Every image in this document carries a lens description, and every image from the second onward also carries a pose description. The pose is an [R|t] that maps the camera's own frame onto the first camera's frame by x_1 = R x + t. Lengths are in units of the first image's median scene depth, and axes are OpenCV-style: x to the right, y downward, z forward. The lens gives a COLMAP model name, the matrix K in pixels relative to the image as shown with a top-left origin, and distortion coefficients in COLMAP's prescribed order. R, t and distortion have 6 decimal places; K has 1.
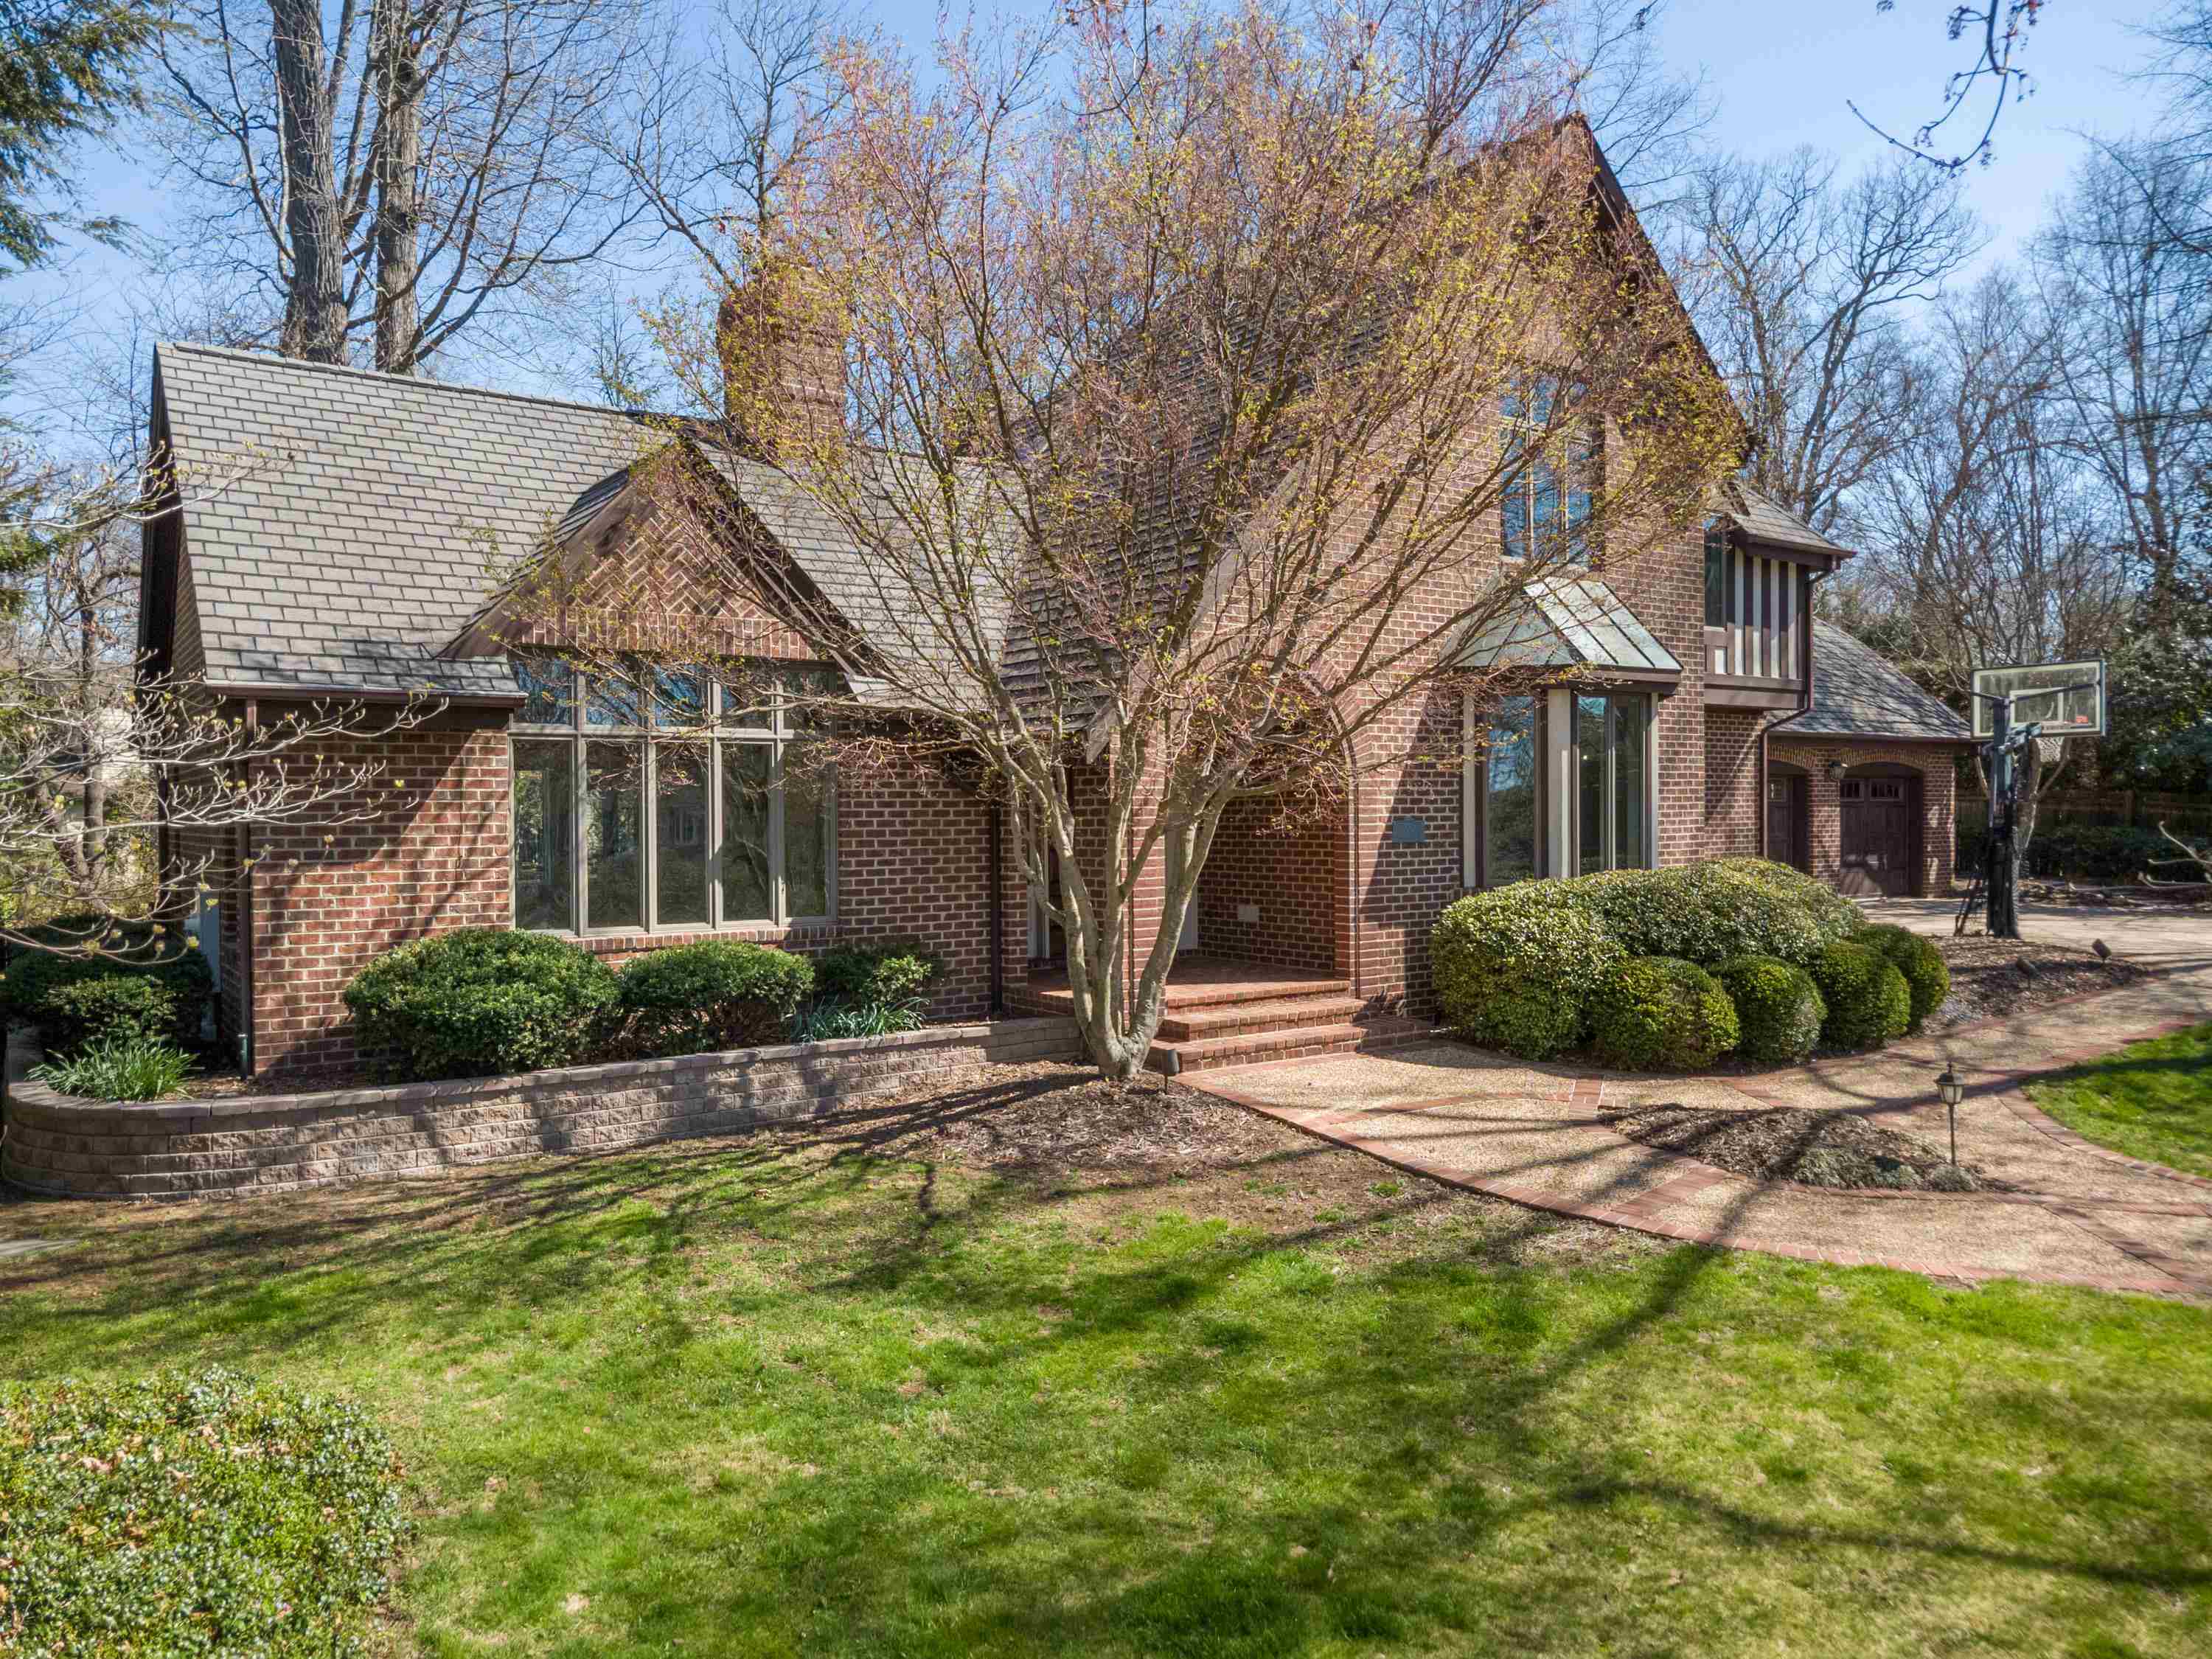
lens RADIAL K [[1541.6, 0, 1059.6], [0, 1541.6, 835.6], [0, 0, 1]] dist [-0.001636, -0.001723]
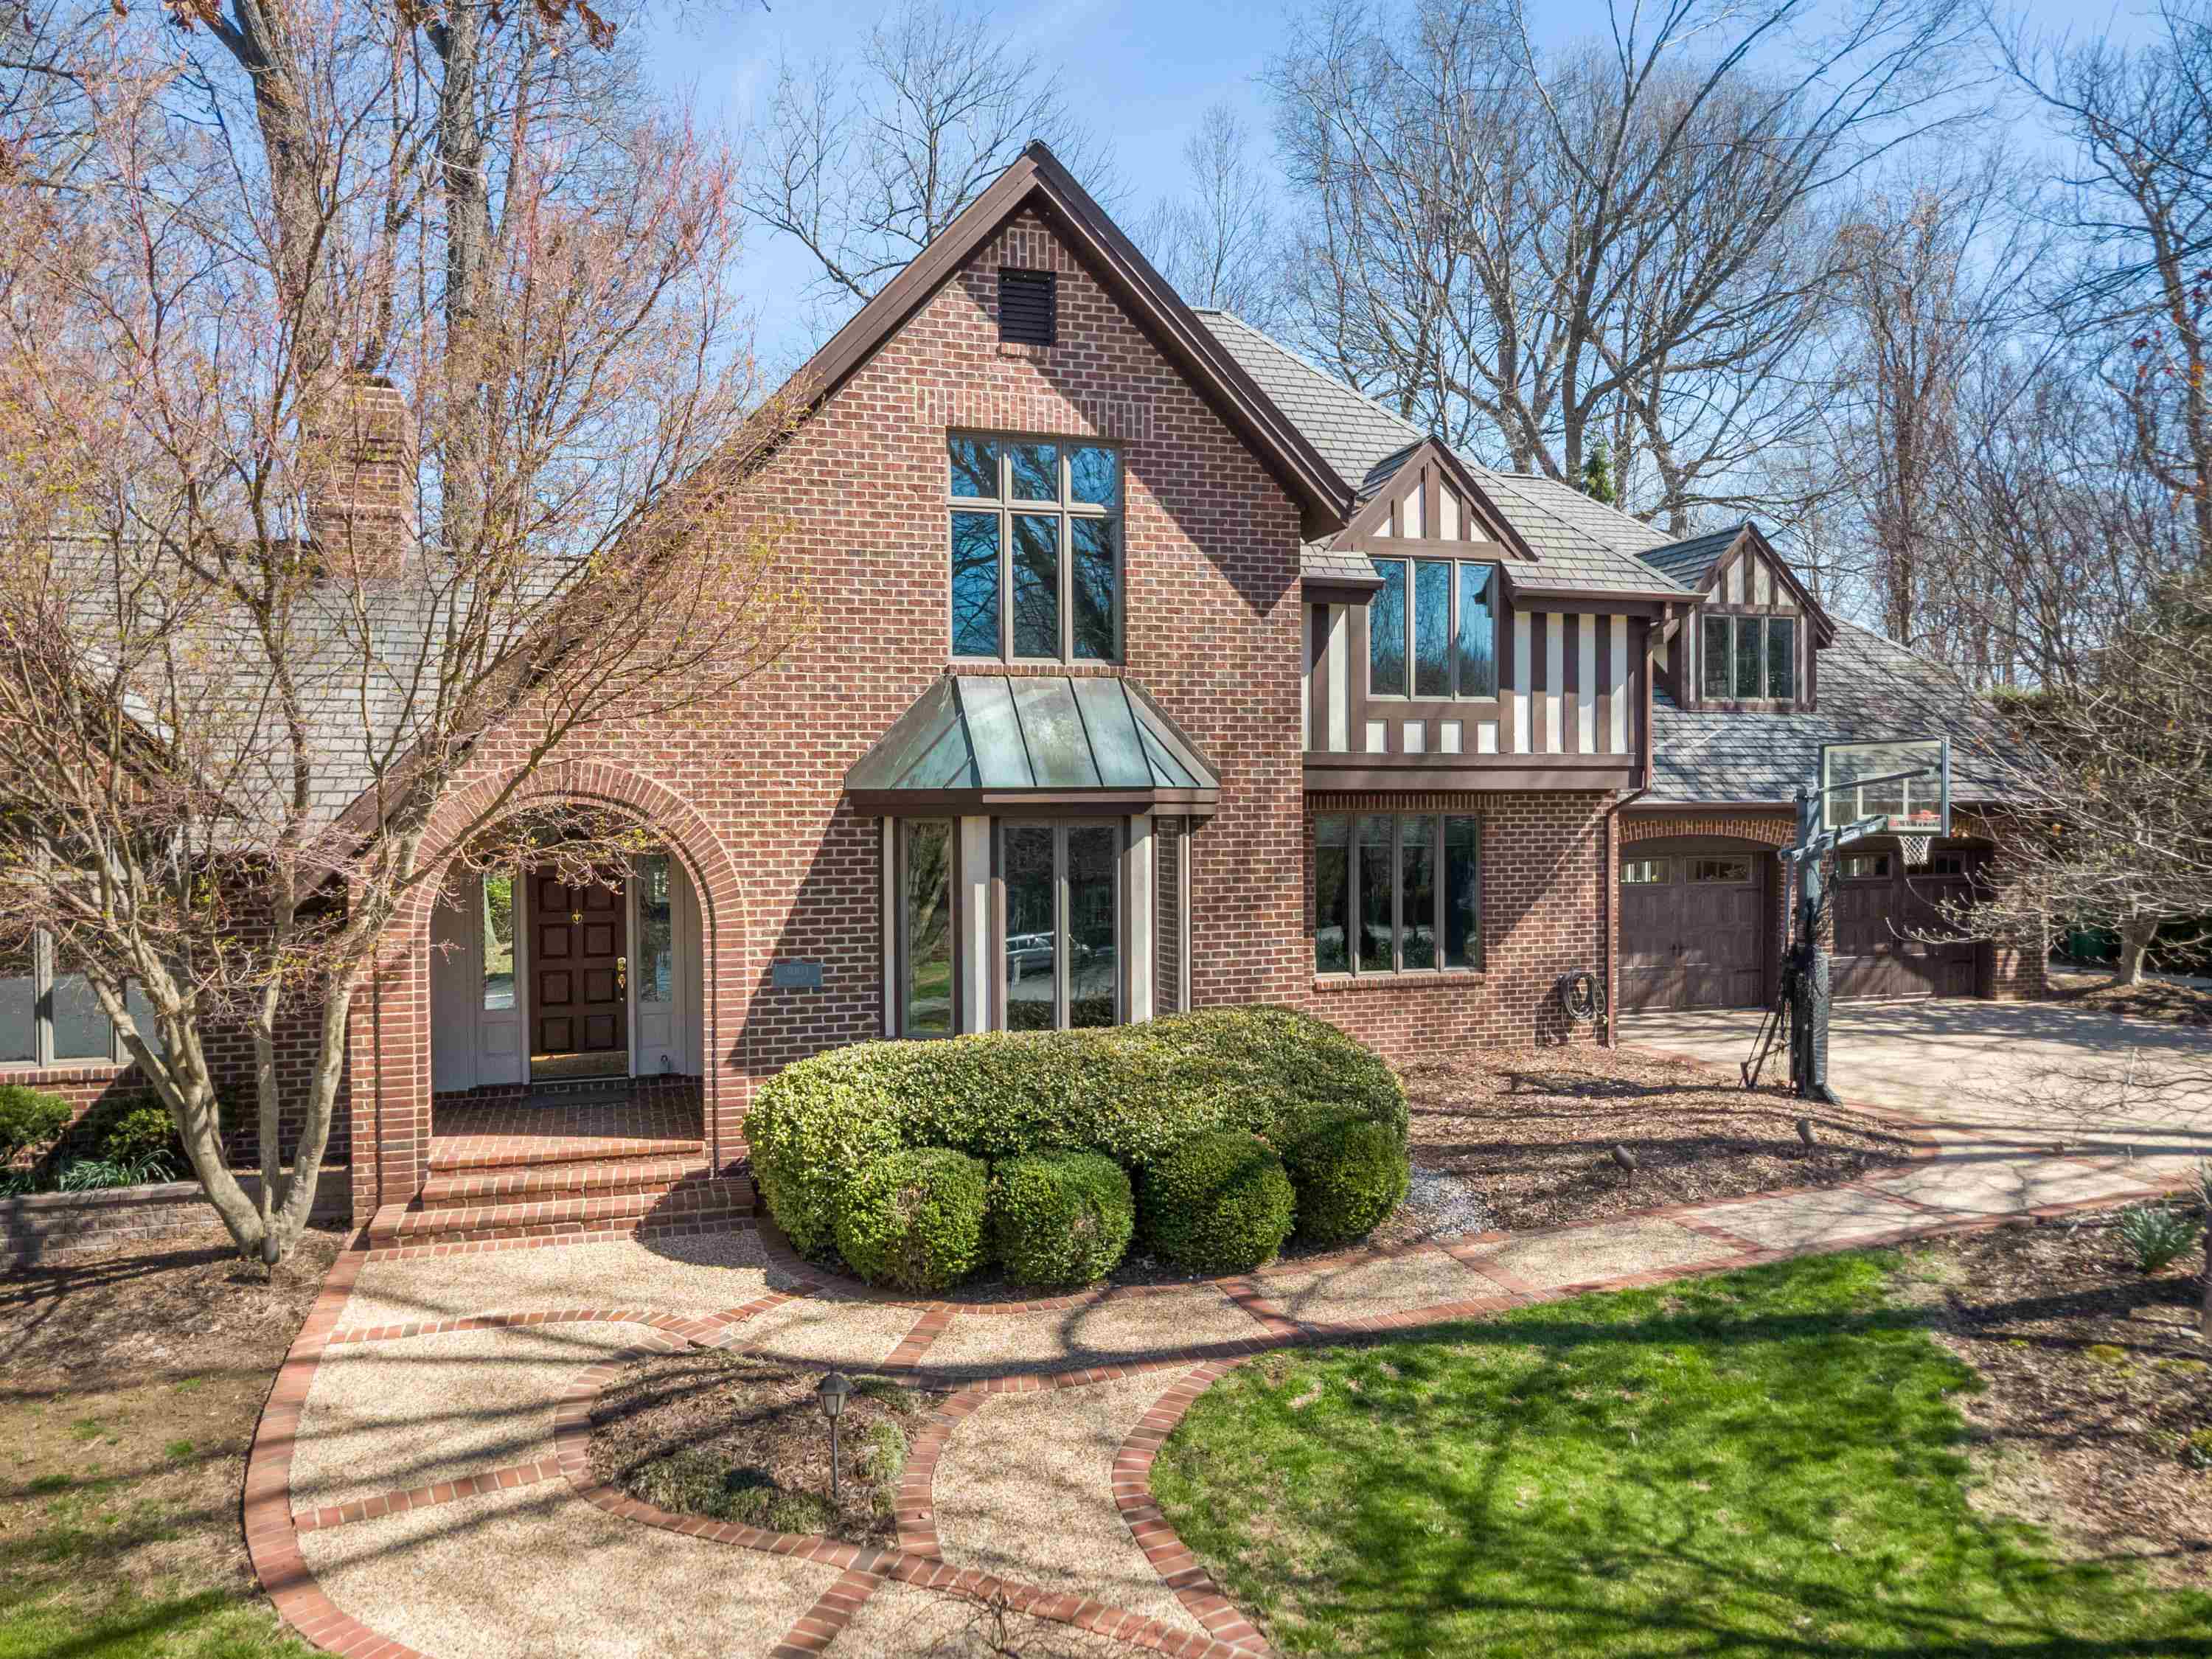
lens RADIAL K [[1554.0, 0, 1106.0], [0, 1554.0, 829.5], [0, 0, 1]] dist [-0.000162, 0.005883]
pose [[0.960384, 0.009124, -0.278531, 0.673870], [-0.006476, 0.999925, 0.010426, -0.102175], [0.278605, -0.008209, 0.960371, 0.181774]]
